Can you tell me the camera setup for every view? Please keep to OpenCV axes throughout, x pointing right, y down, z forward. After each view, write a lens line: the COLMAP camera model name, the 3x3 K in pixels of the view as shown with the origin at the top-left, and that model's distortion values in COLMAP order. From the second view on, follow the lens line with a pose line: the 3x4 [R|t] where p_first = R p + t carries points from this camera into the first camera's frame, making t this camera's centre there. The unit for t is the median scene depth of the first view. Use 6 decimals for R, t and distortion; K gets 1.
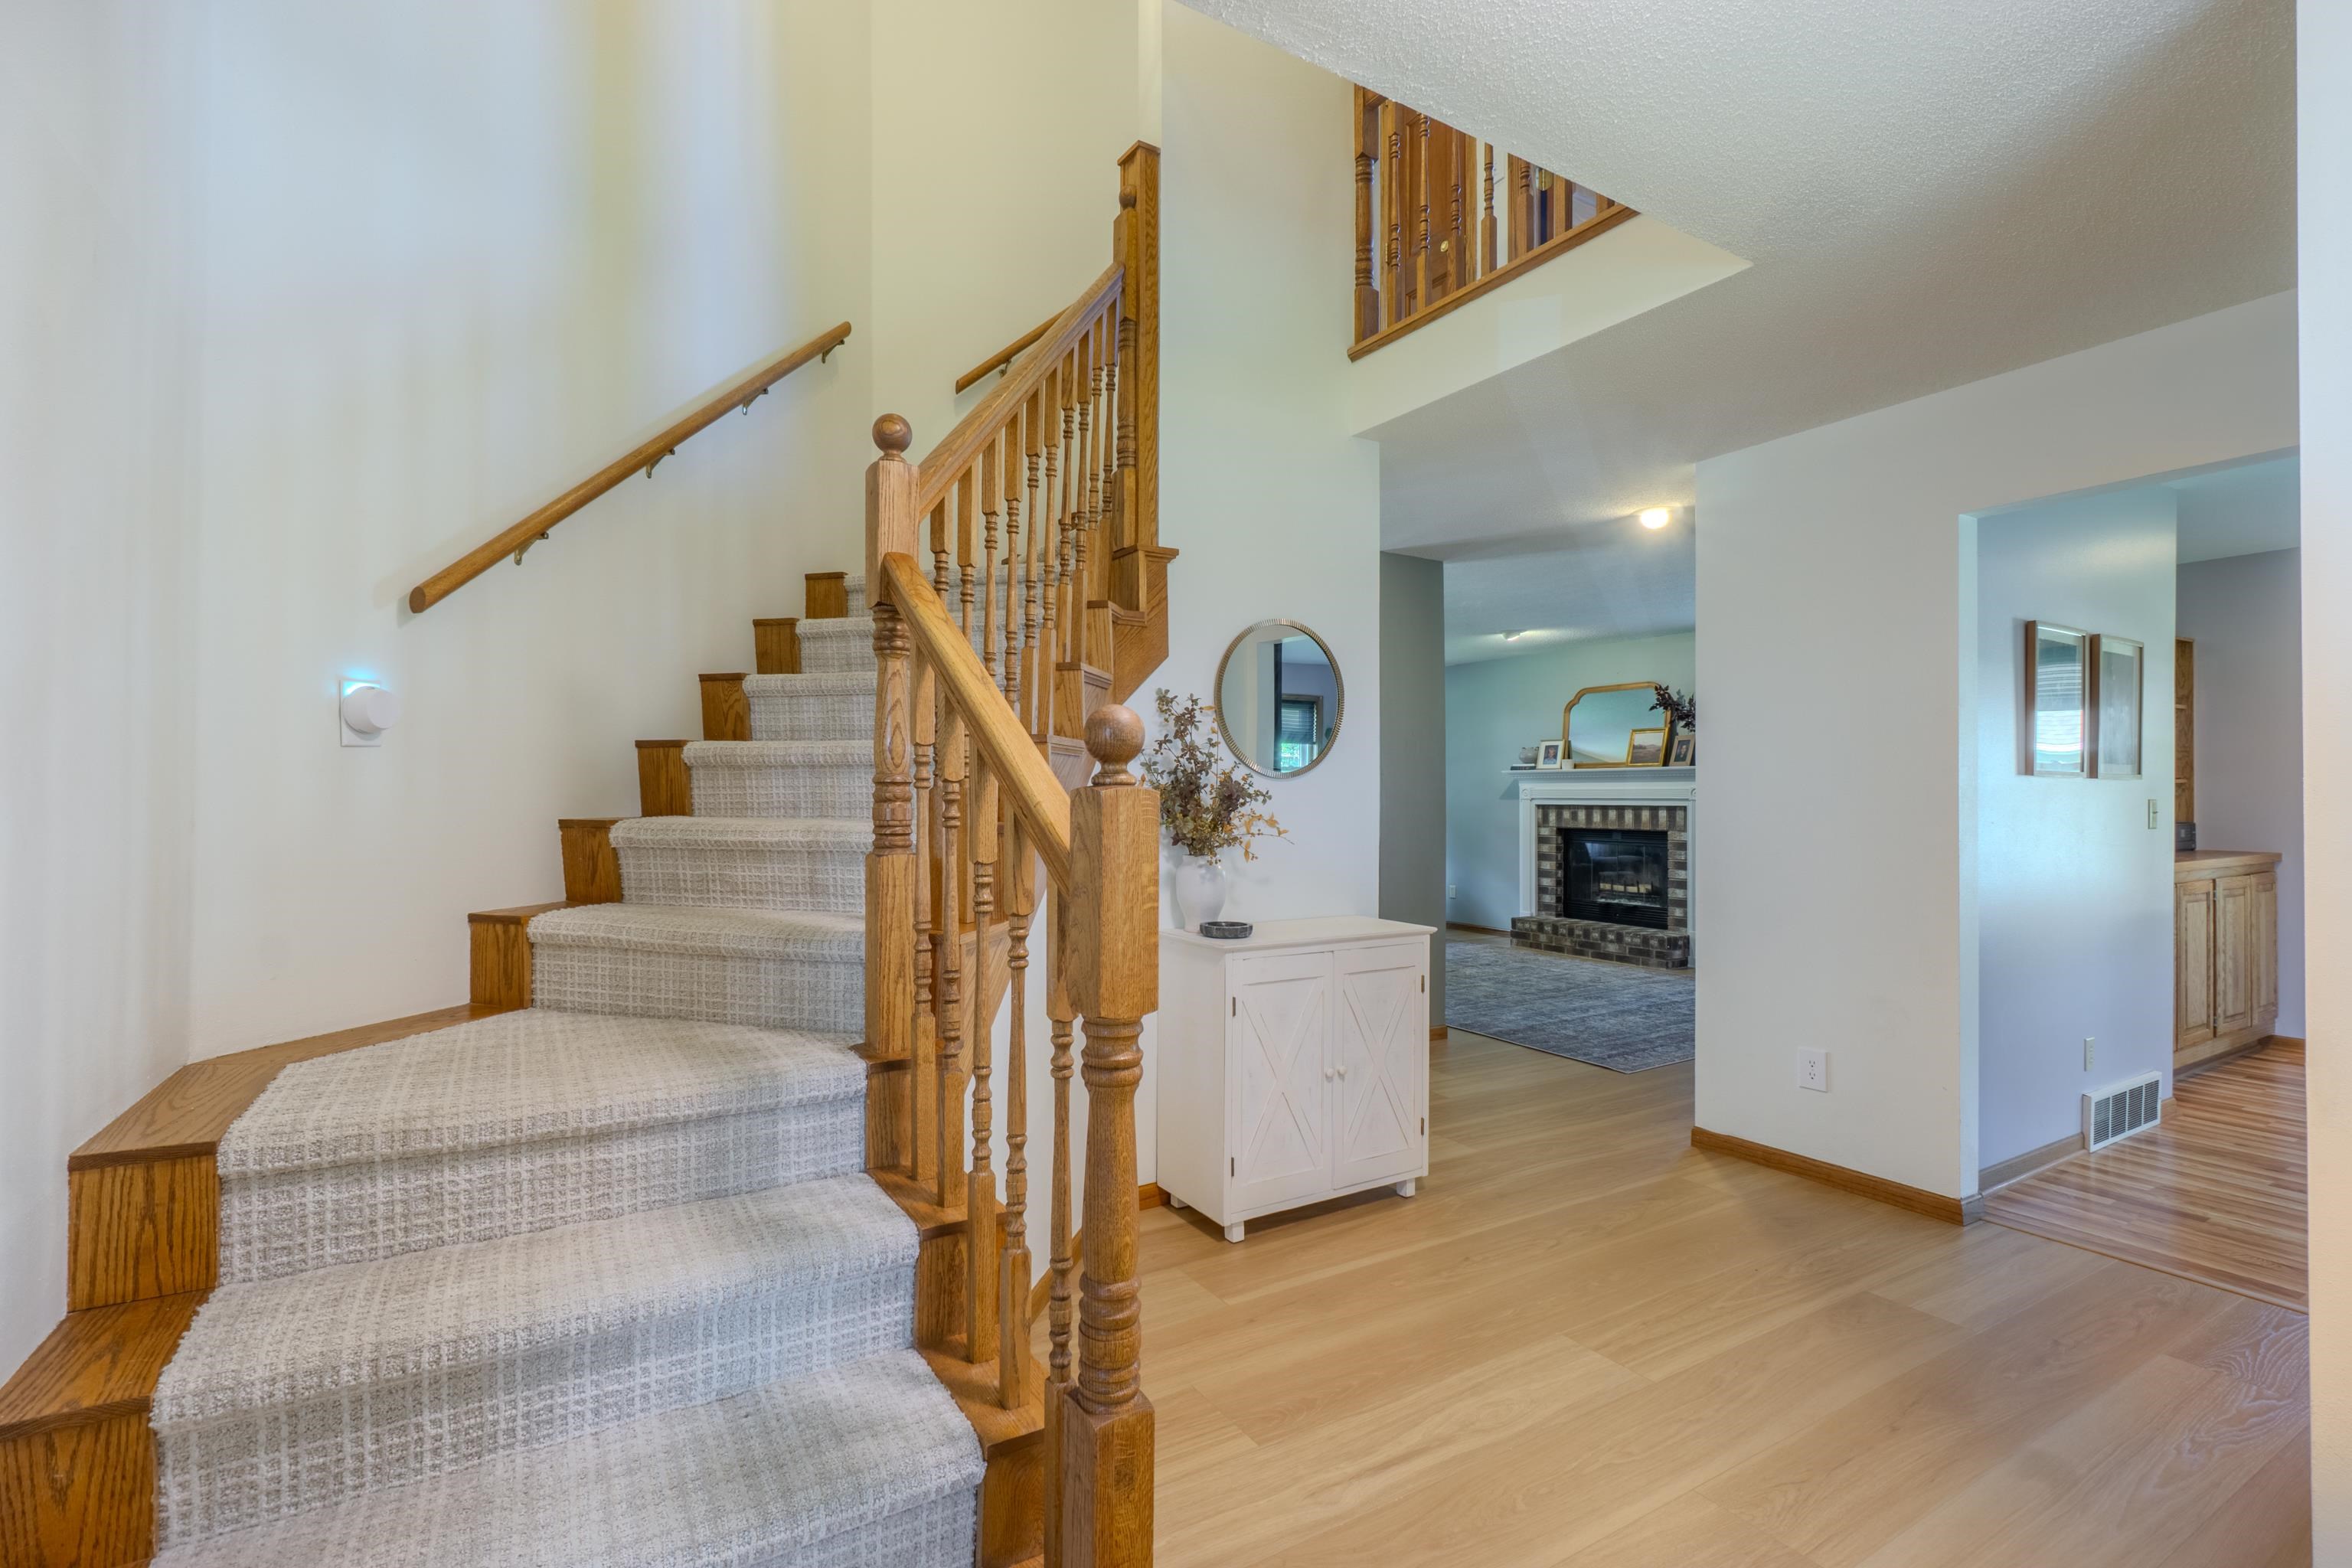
lens RADIAL K [[1010.7, 0, 1164.5], [0, 1010.7, 796.5], [0, 0, 1]] dist [-0.009851, 0.001854]
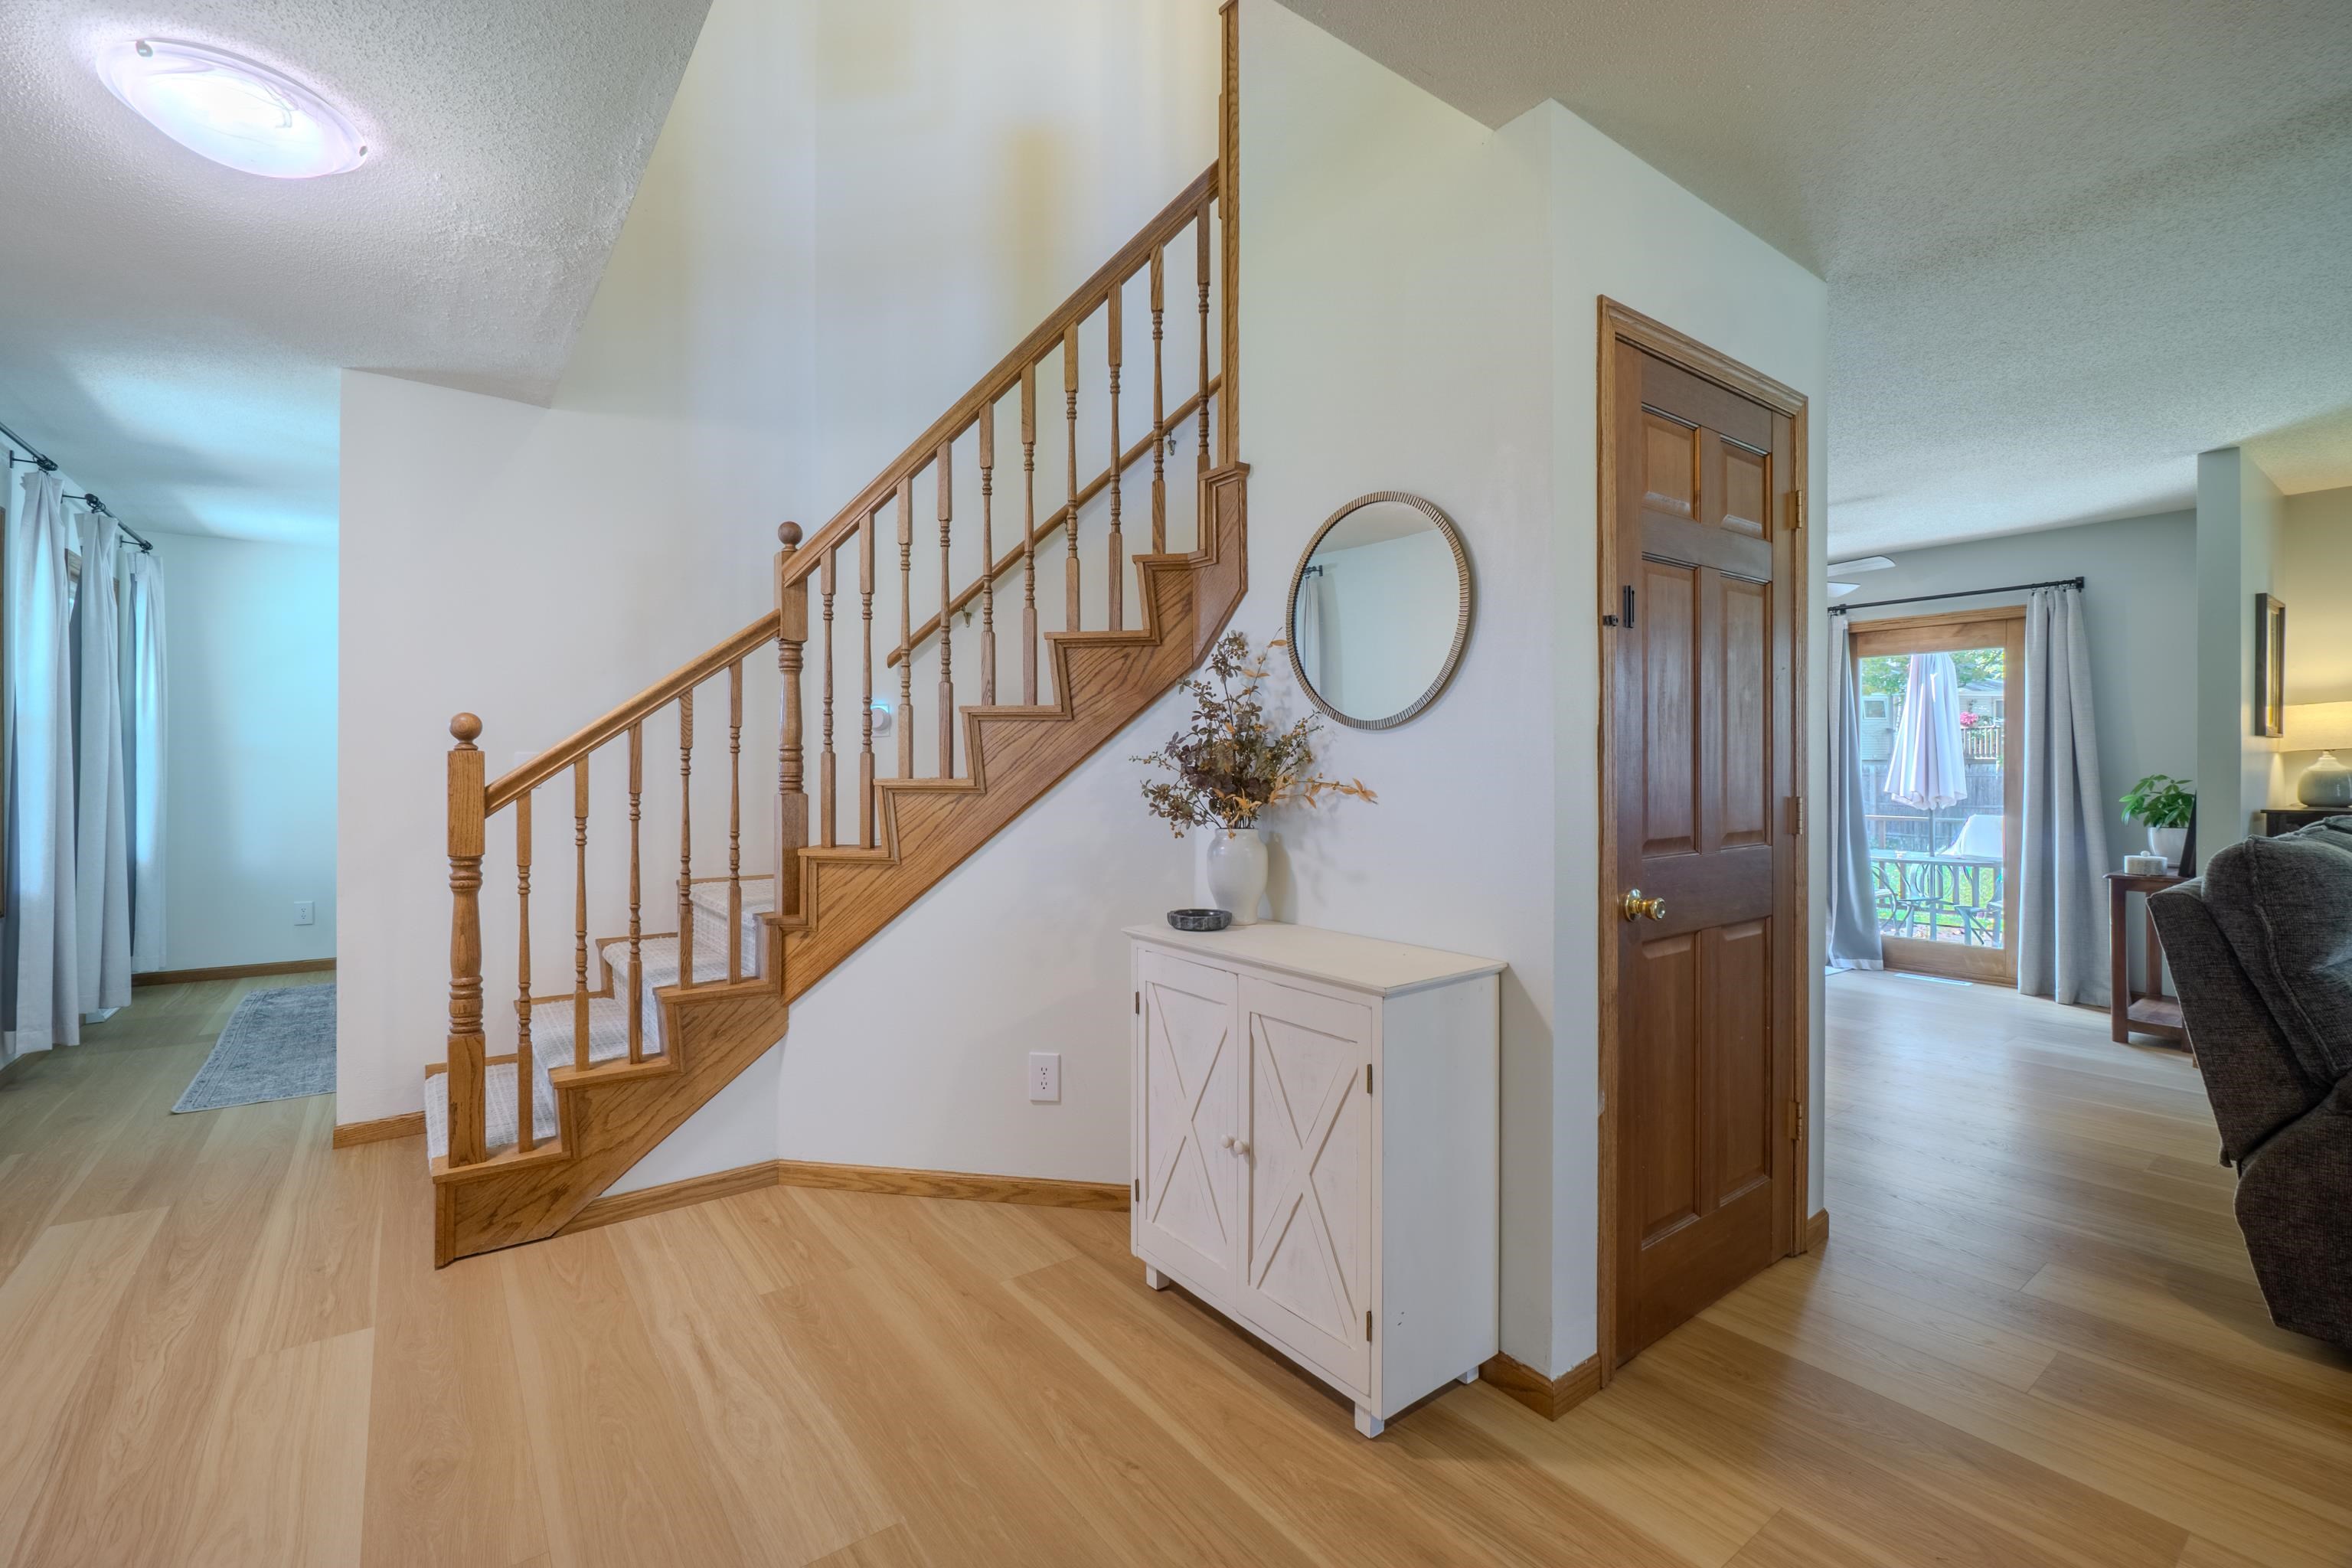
lens RADIAL K [[1010.7, 0, 1129.5], [0, 1010.7, 775.1], [0, 0, 1]] dist [-0.009851, 0.001854]
pose [[0.079494, 0.001212, -0.996835, 1.275515], [0.021962, 0.999754, 0.002967, 0.011143], [0.996593, -0.022128, 0.079448, 1.280941]]
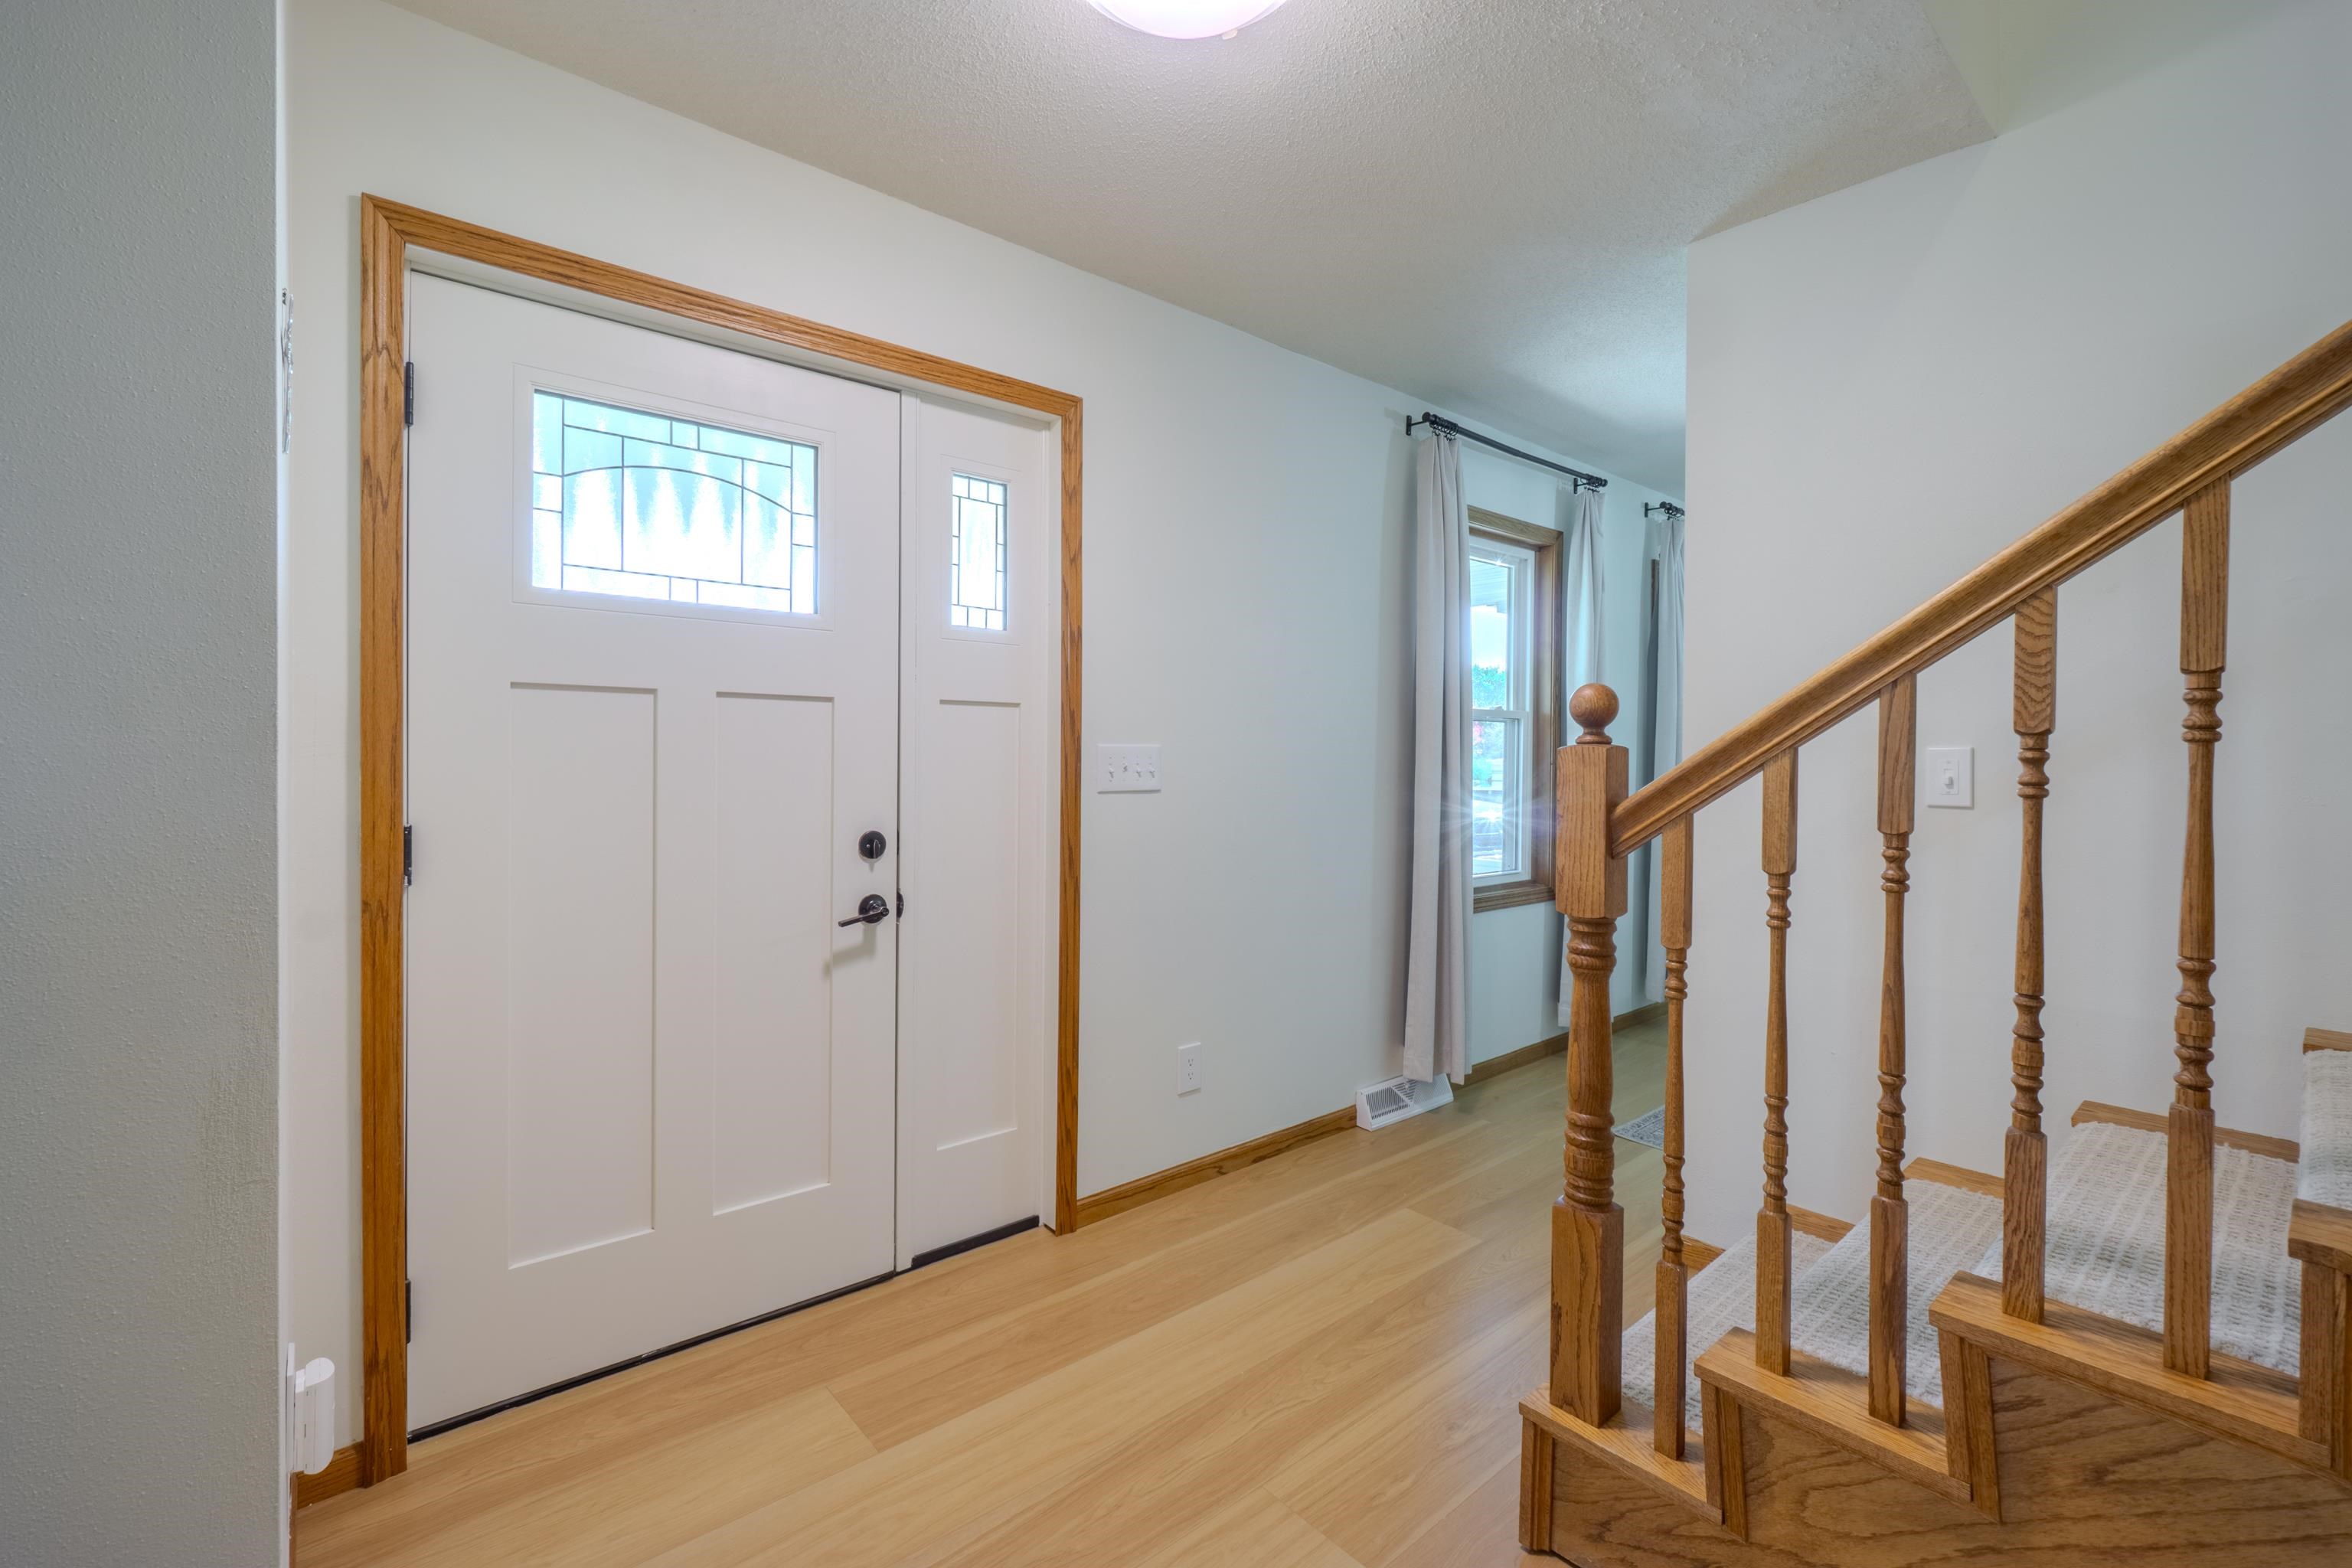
lens RADIAL K [[1010.7, 0, 1136.5], [0, 1010.7, 762.8], [0, 0, 1]] dist [-0.009851, 0.001854]
pose [[-0.989607, -0.011676, -0.143322, 0.420228], [-0.009628, 0.999841, -0.014979, -0.004842], [0.143474, -0.013443, -0.989563, 1.271176]]
